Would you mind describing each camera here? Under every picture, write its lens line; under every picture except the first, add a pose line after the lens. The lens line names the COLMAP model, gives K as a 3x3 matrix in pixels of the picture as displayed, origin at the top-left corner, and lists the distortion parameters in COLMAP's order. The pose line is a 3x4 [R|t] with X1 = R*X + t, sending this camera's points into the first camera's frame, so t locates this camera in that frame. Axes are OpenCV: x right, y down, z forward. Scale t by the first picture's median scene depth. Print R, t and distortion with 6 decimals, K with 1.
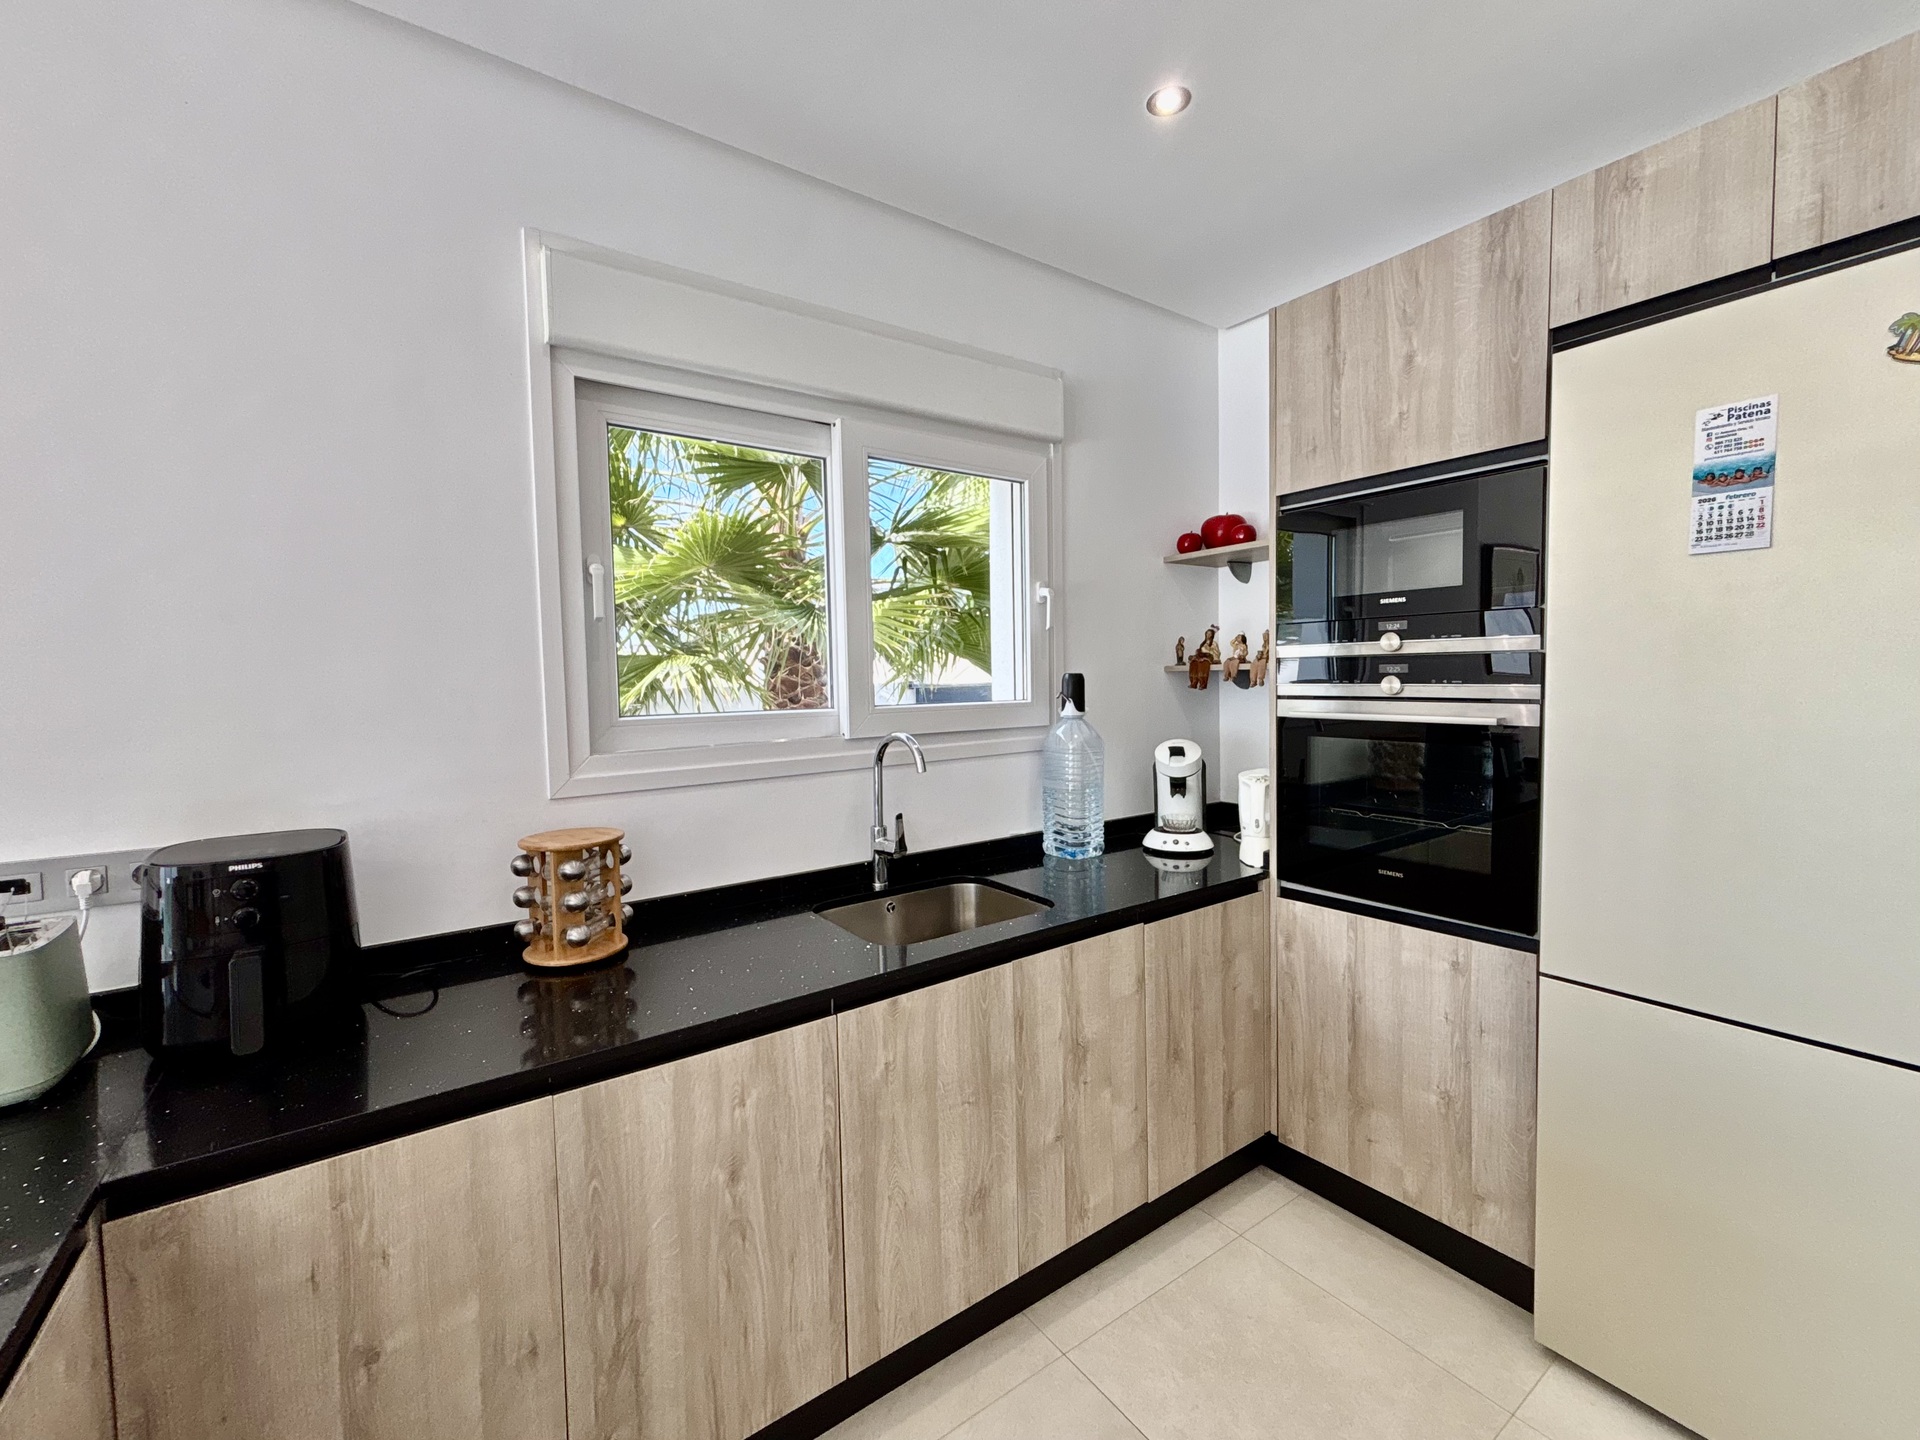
lens RADIAL K [[793.6, 0, 956.2], [0, 793.6, 713.7], [0, 0, 1]] dist [-0.003418, 0.000165]
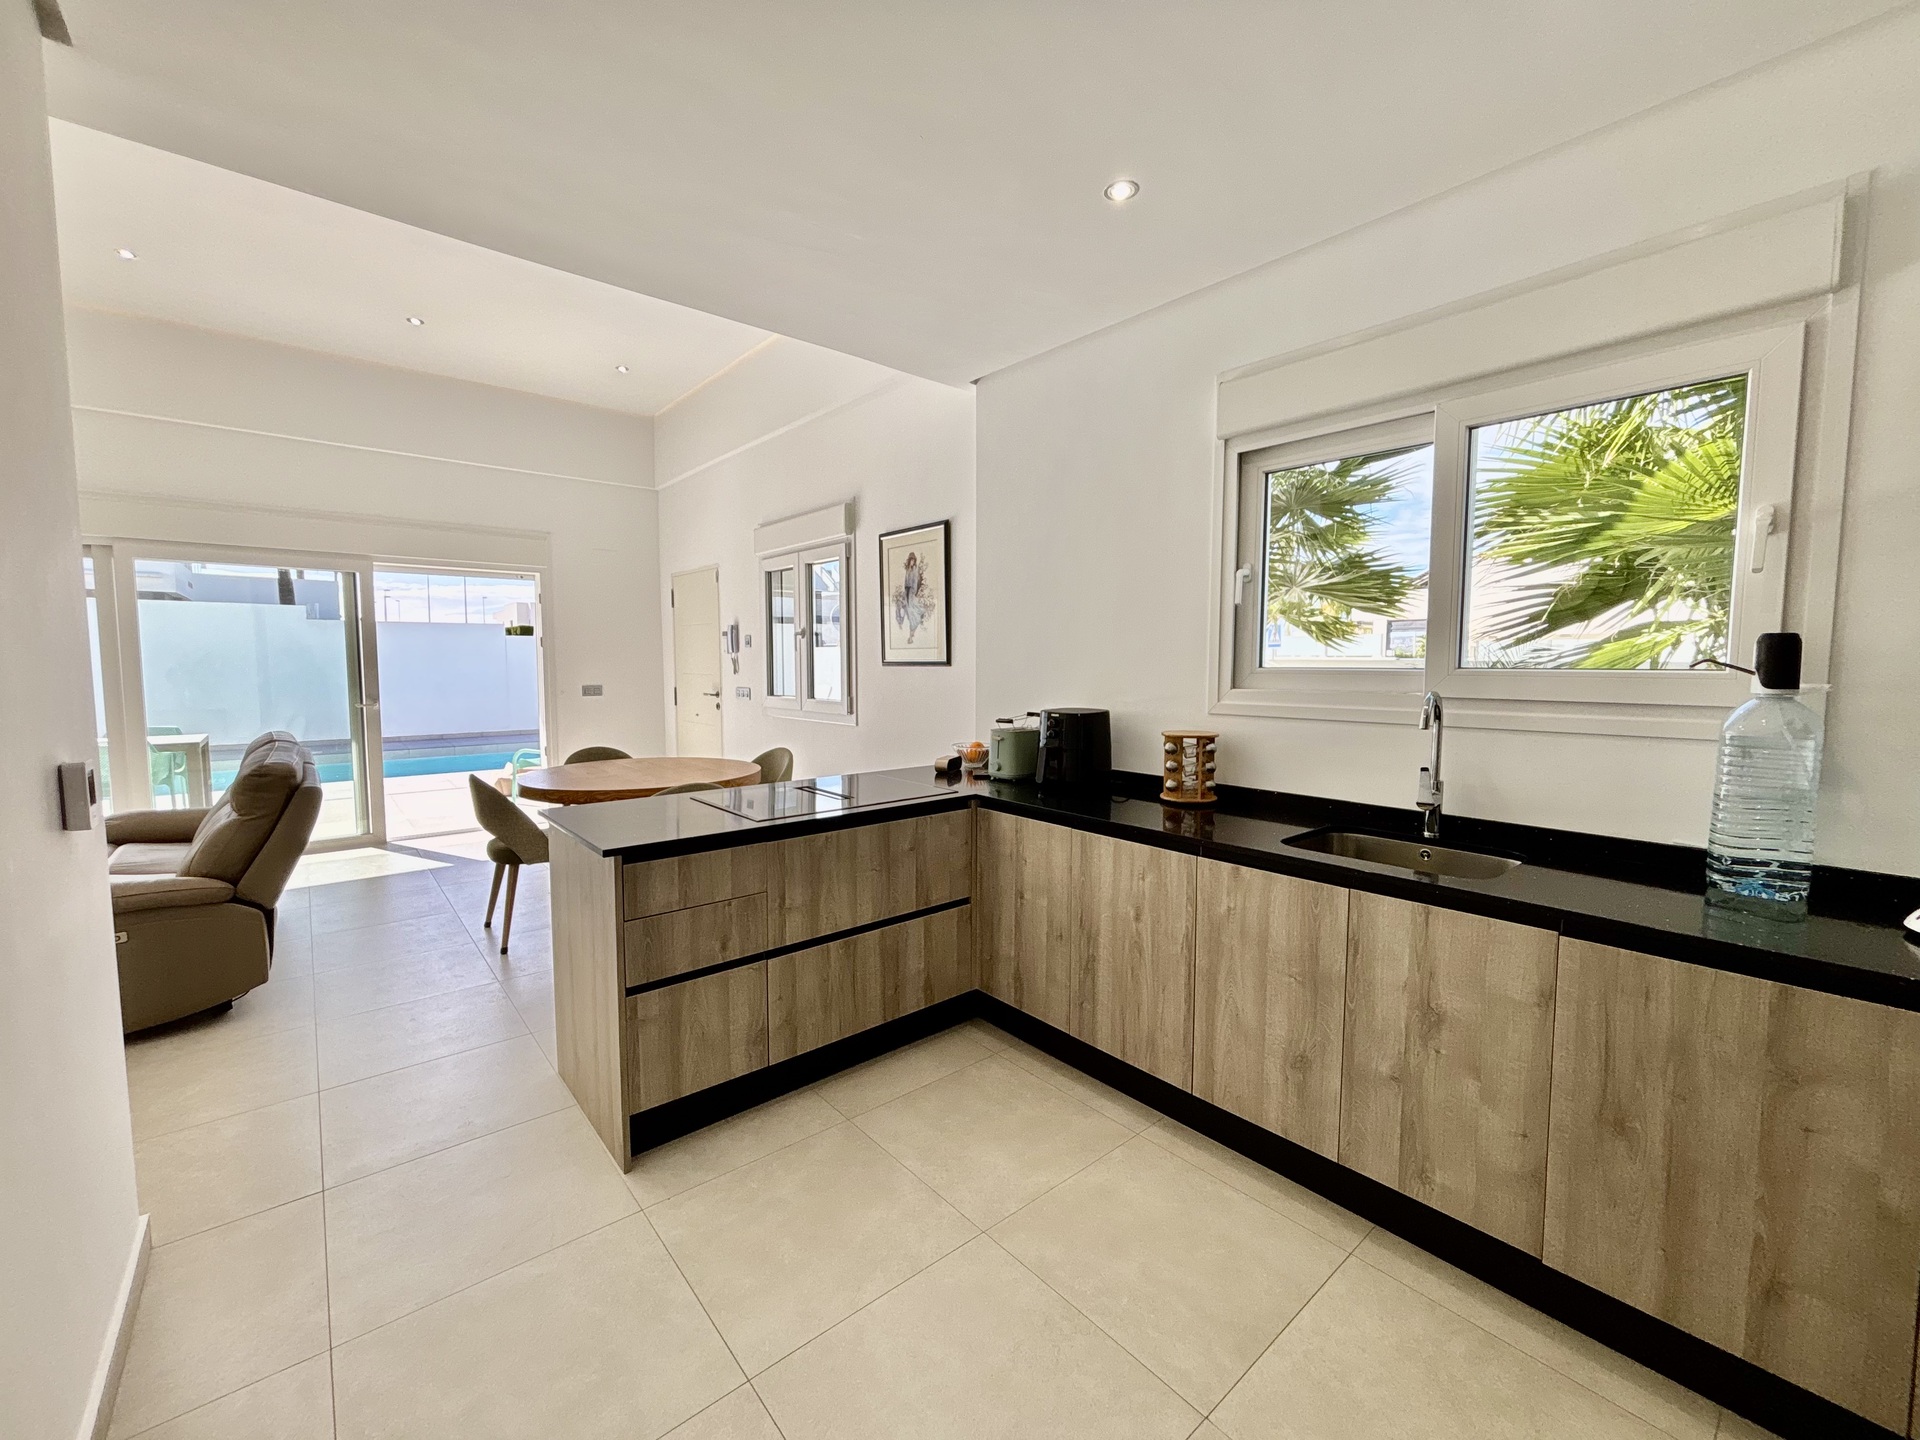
lens RADIAL K [[775.6, 0, 958.3], [0, 775.6, 715.8], [0, 0, 1]] dist [-0.000102, -0.000075]
pose [[0.098637, 0.089399, -0.991100, 0.964819], [-0.054399, 0.994952, 0.084333, 0.000729], [0.993636, 0.045596, 0.103002, 0.272273]]
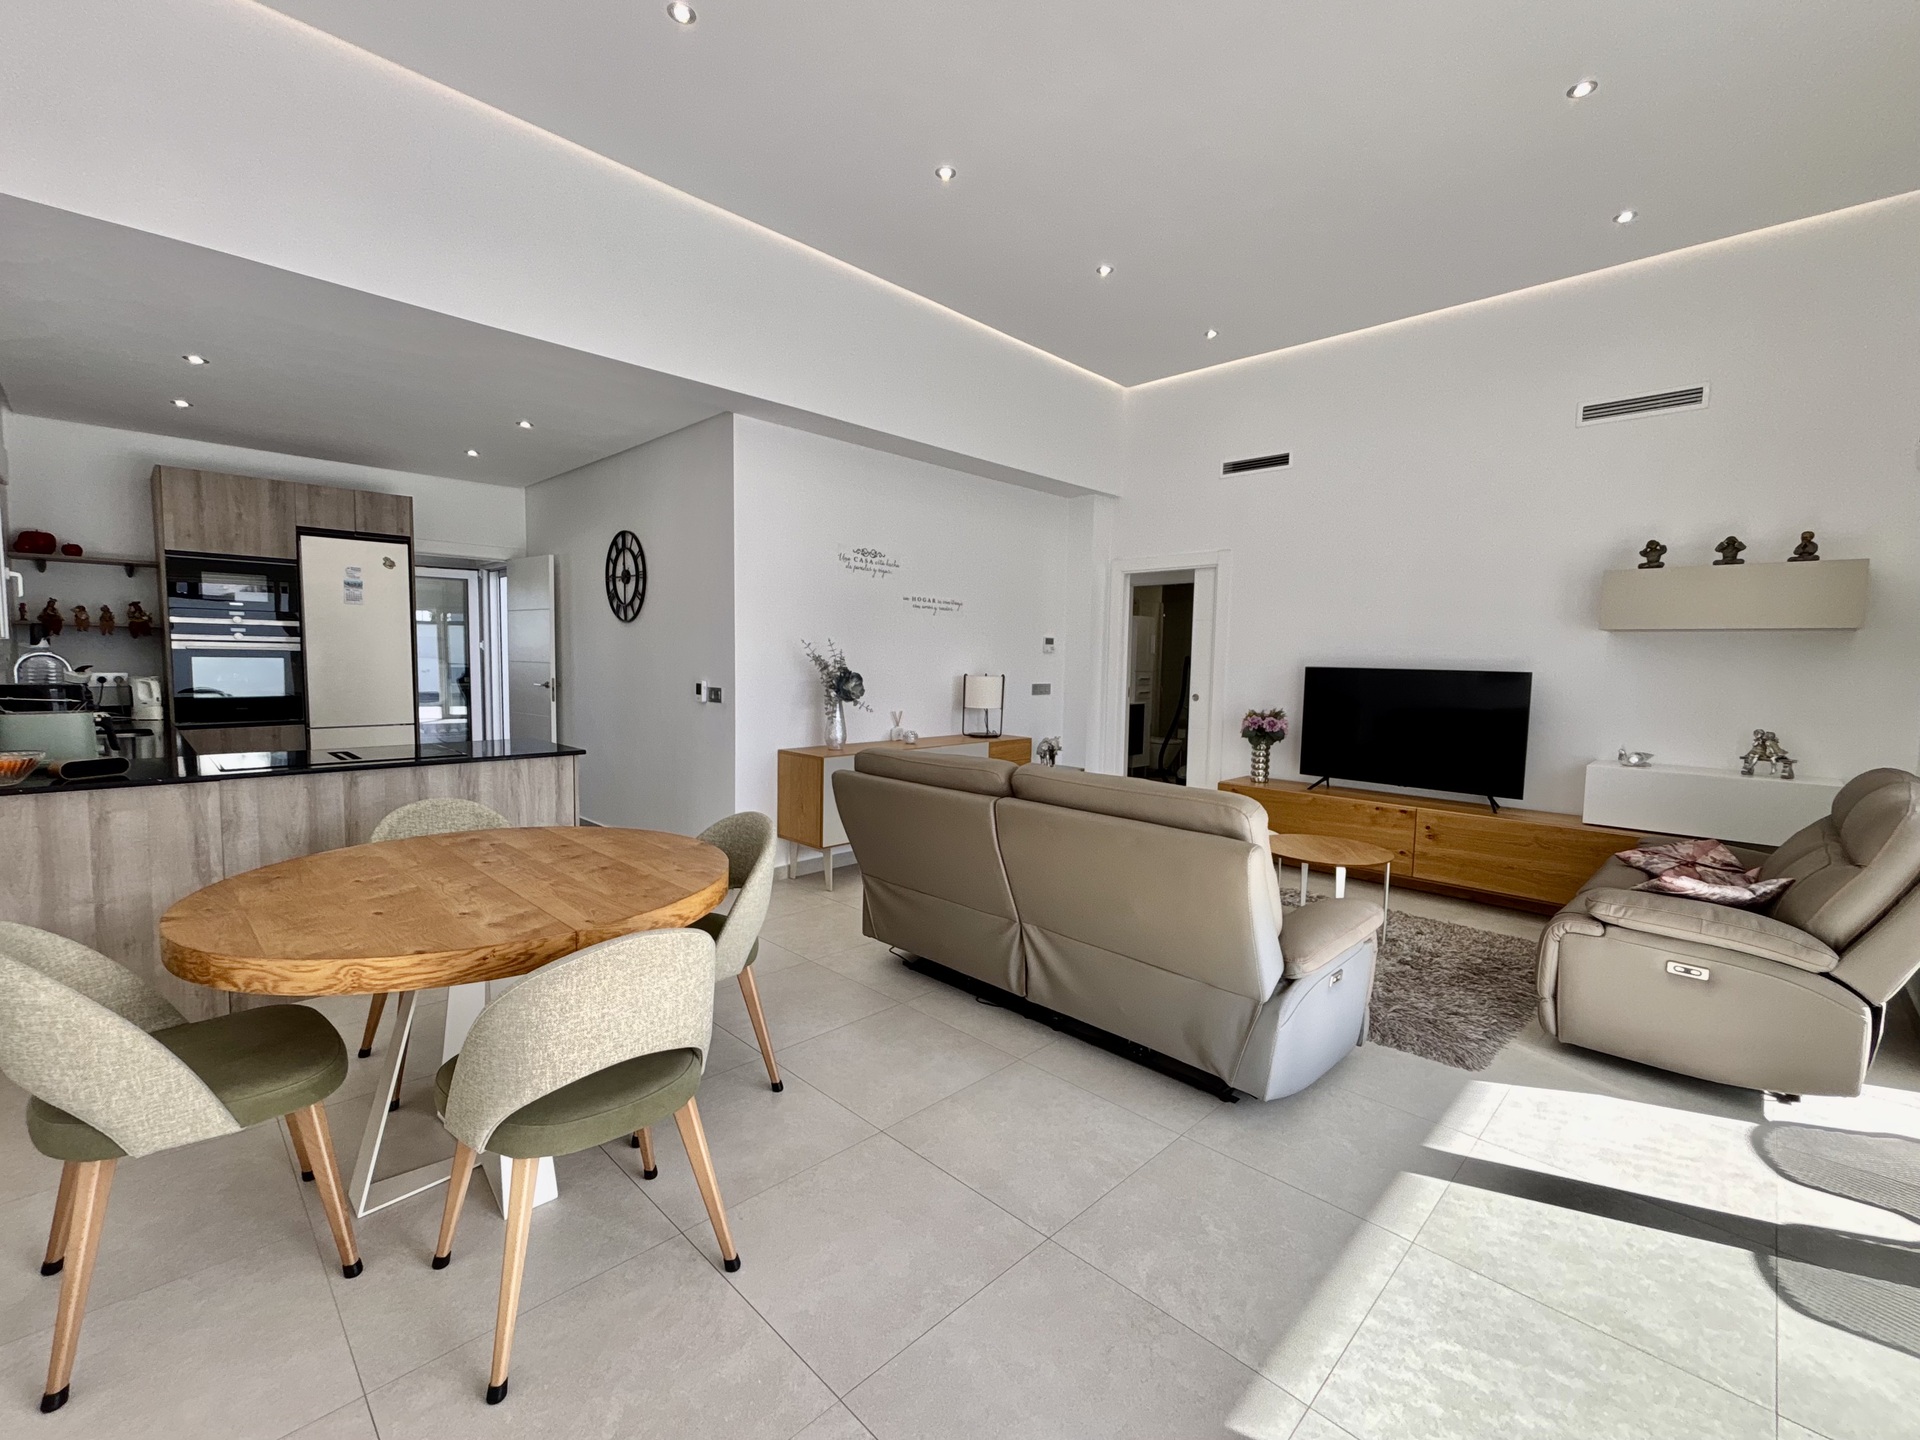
lens RADIAL K [[810.2, 0, 956.0], [0, 810.2, 721.1], [0, 0, 1]] dist [0.007236, 0.000418]
pose [[-0.182536, -0.065864, 0.980990, -2.551974], [0.035380, 0.996667, 0.073500, 0.130352], [-0.982562, 0.048124, -0.179598, -0.840565]]
